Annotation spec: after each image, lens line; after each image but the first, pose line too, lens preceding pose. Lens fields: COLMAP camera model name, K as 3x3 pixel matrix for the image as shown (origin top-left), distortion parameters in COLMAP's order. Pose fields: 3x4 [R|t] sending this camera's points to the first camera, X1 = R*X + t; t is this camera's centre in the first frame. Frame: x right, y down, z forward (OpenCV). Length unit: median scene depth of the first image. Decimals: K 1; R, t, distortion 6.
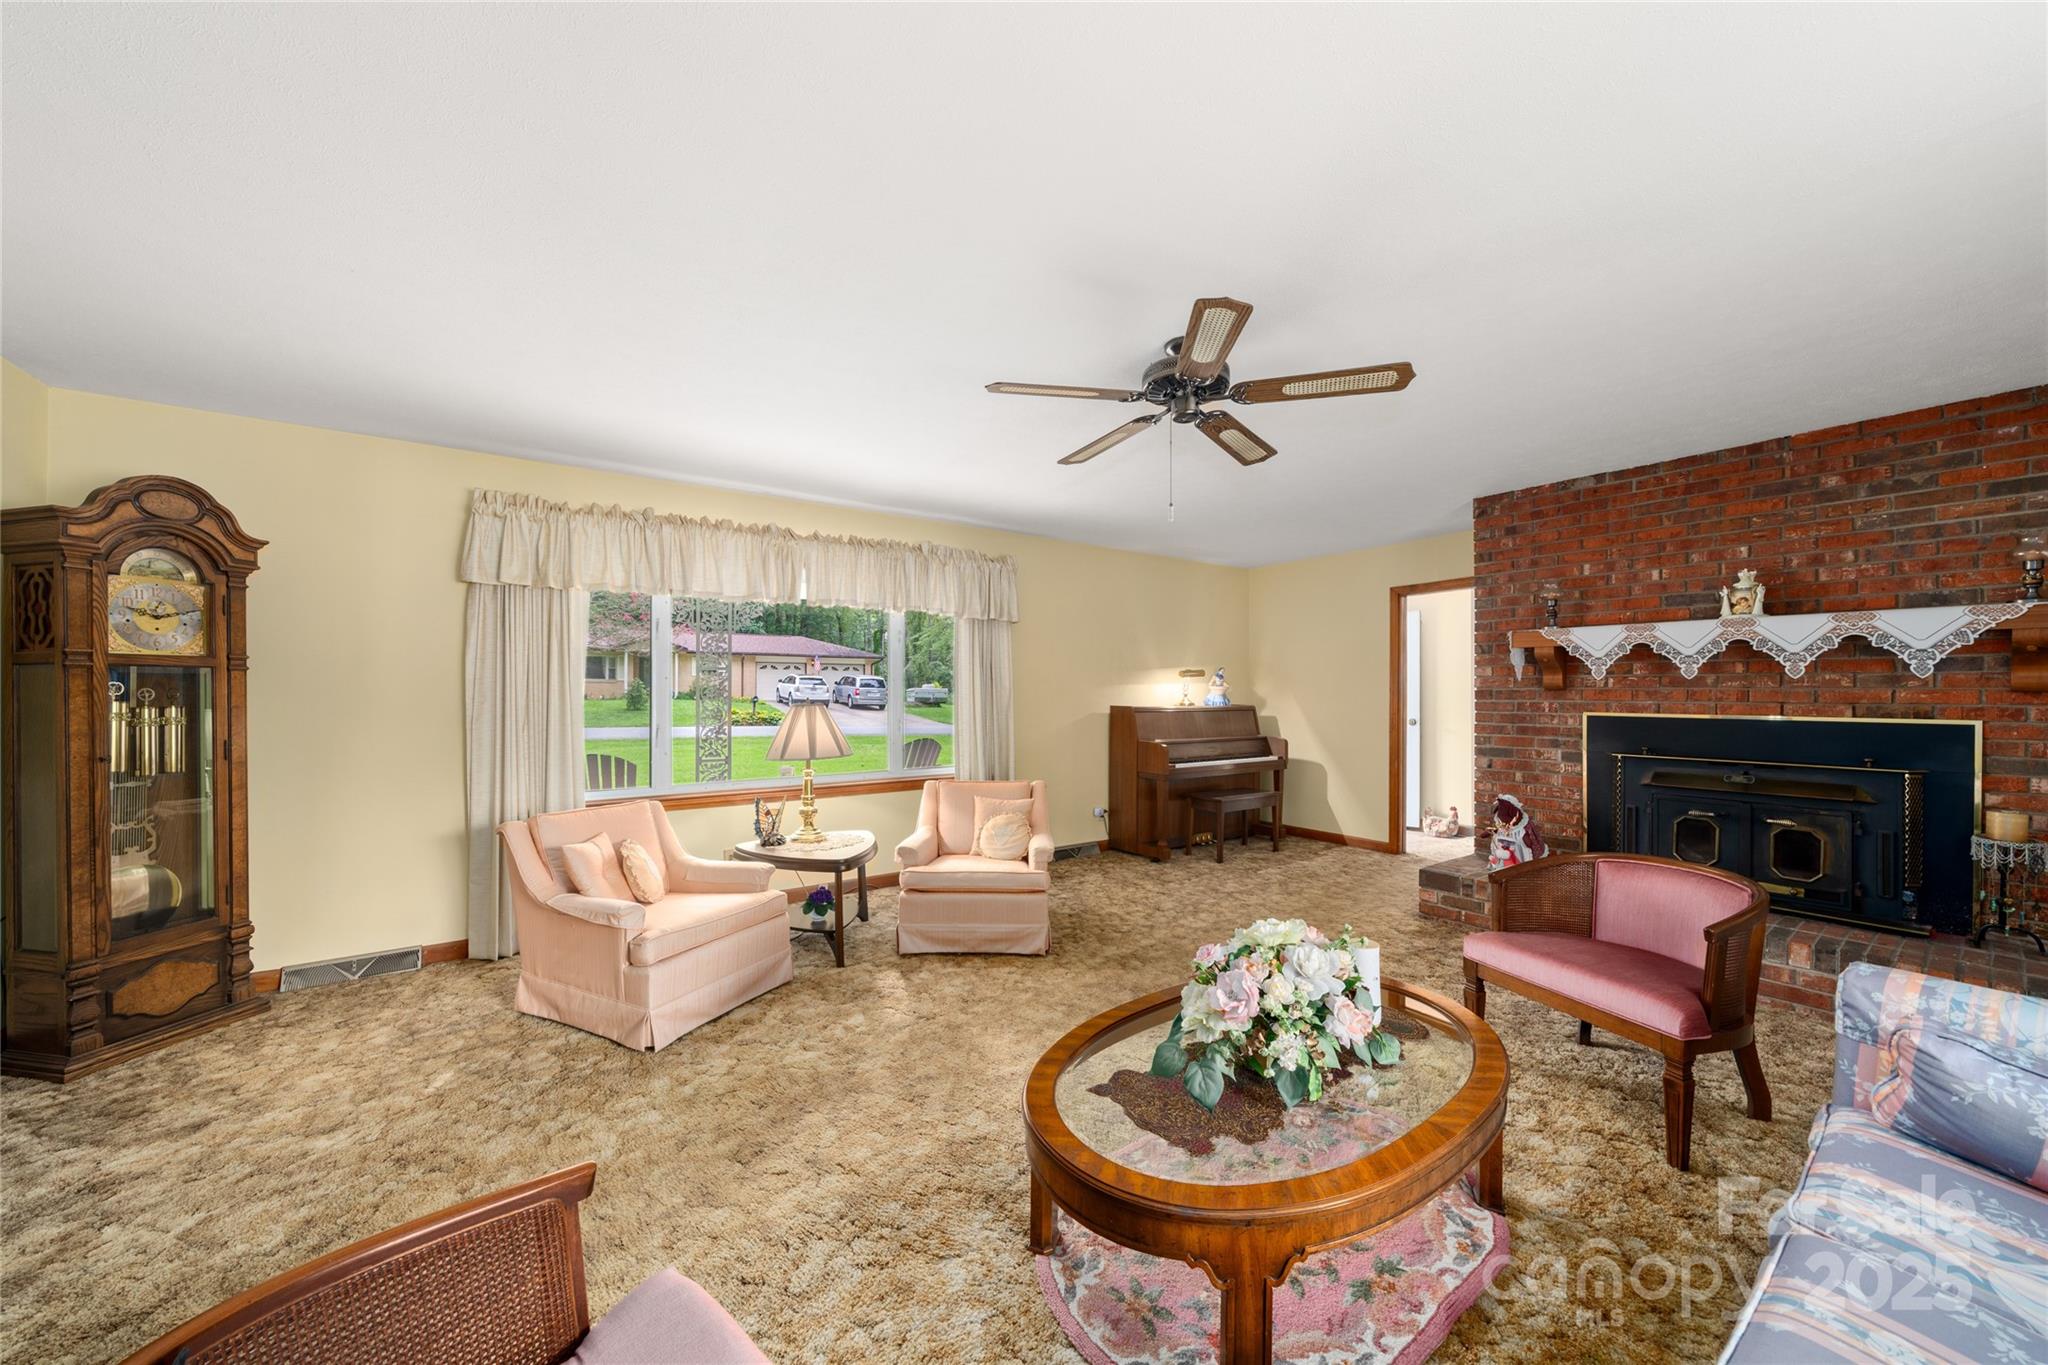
lens RADIAL K [[712.2, 0, 1017.1], [0, 712.2, 700.2], [0, 0, 1]] dist [0.000089, 0.000007]
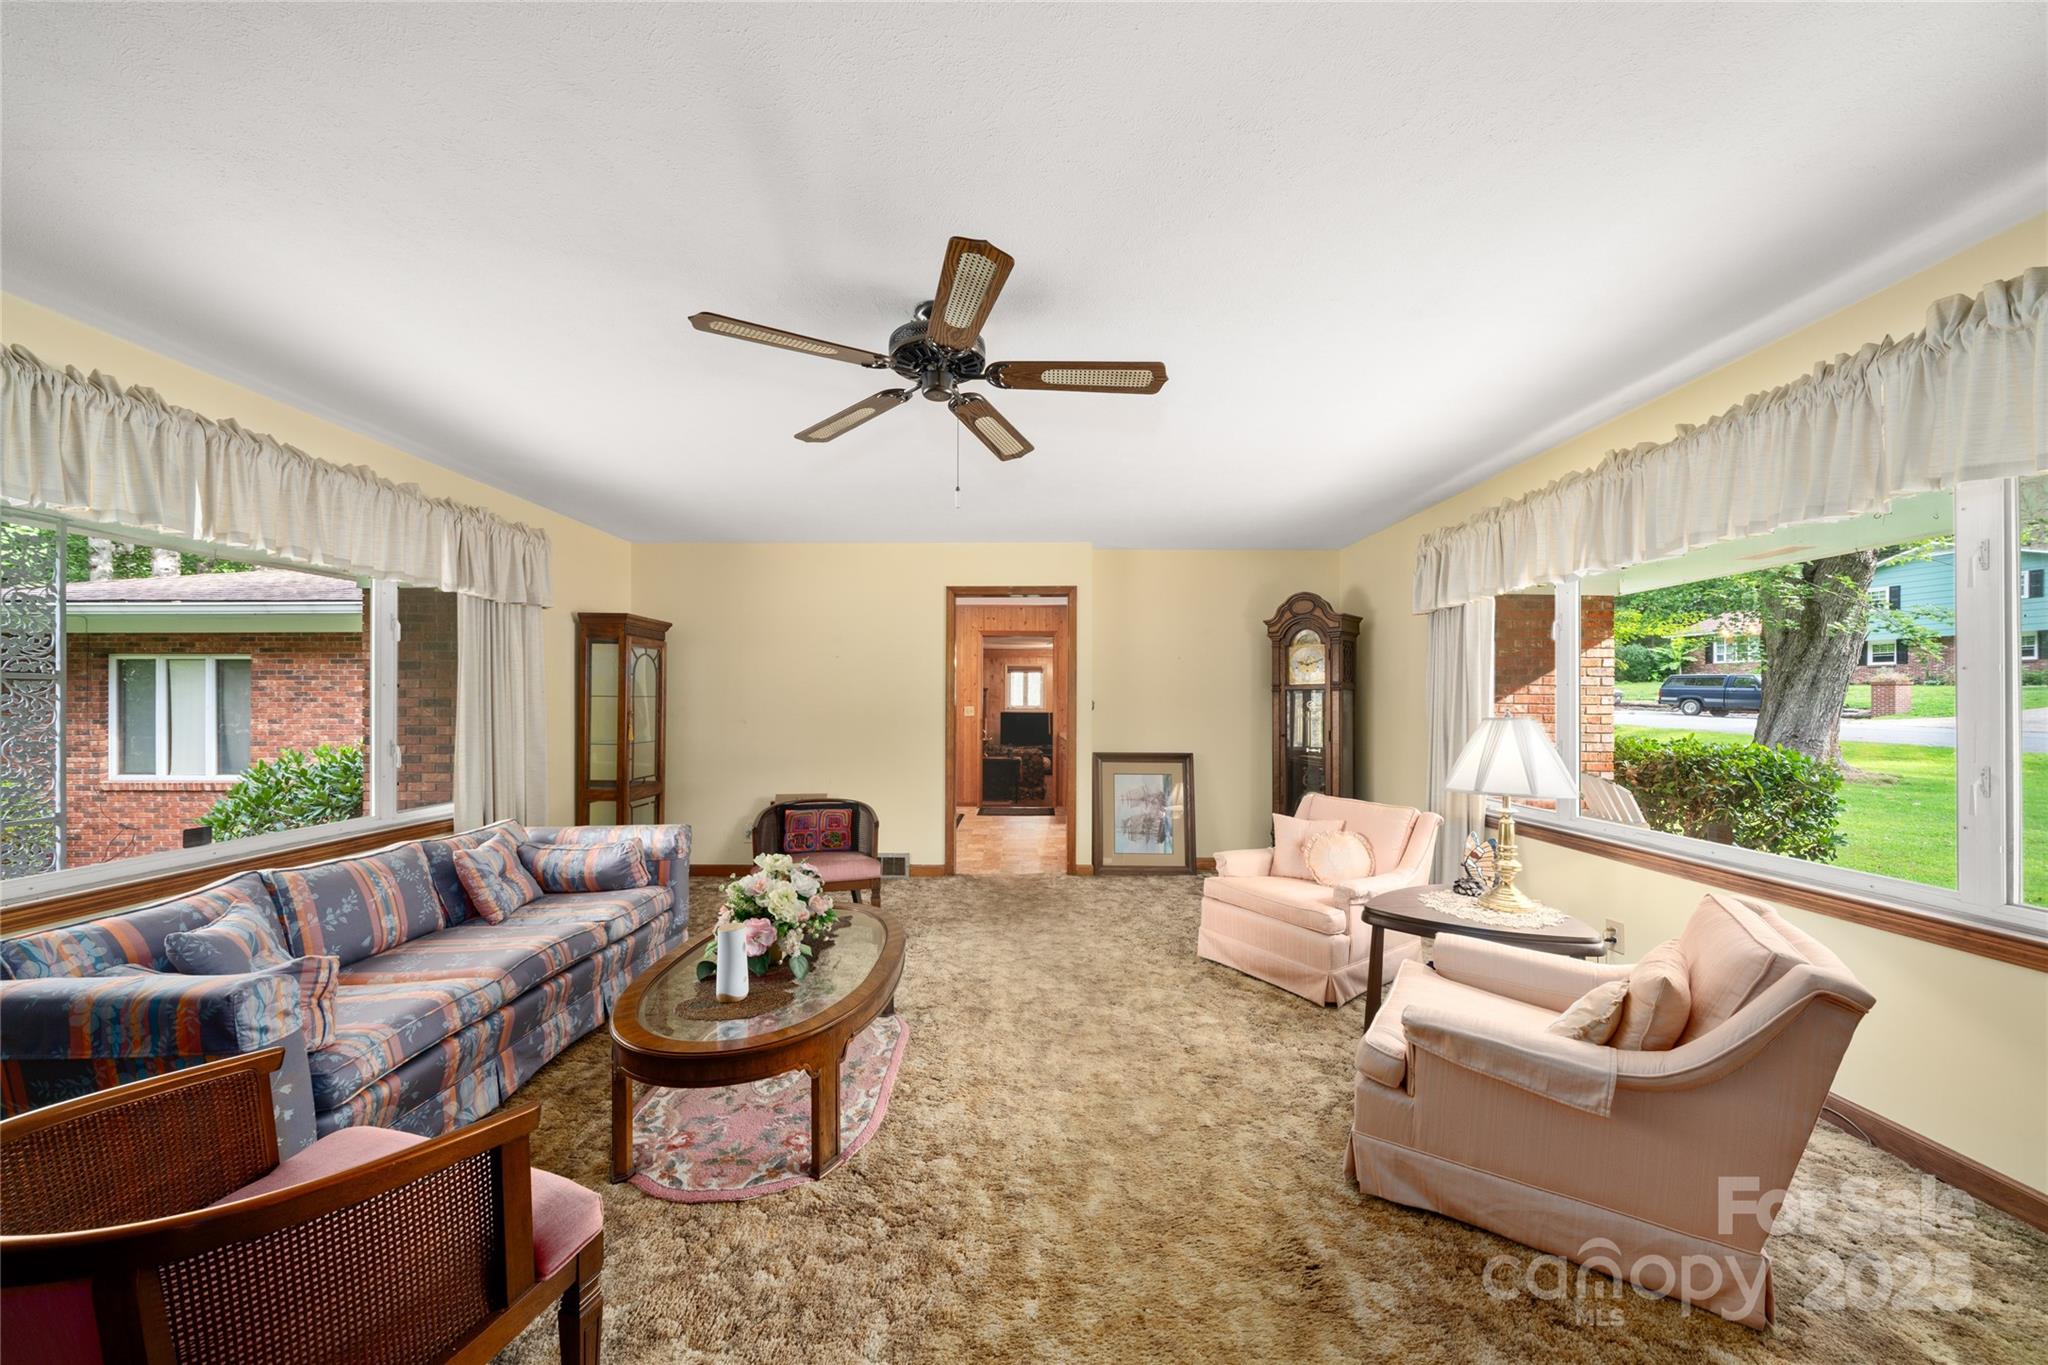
lens RADIAL K [[712.2, 0, 1017.1], [0, 712.2, 700.2], [0, 0, 1]] dist [0.000089, 0.000007]
pose [[-0.570315, -0.004417, -0.821414, 0.794876], [-0.004533, 0.999987, -0.002230, -0.010166], [0.821413, 0.002451, -0.570328, 1.383903]]
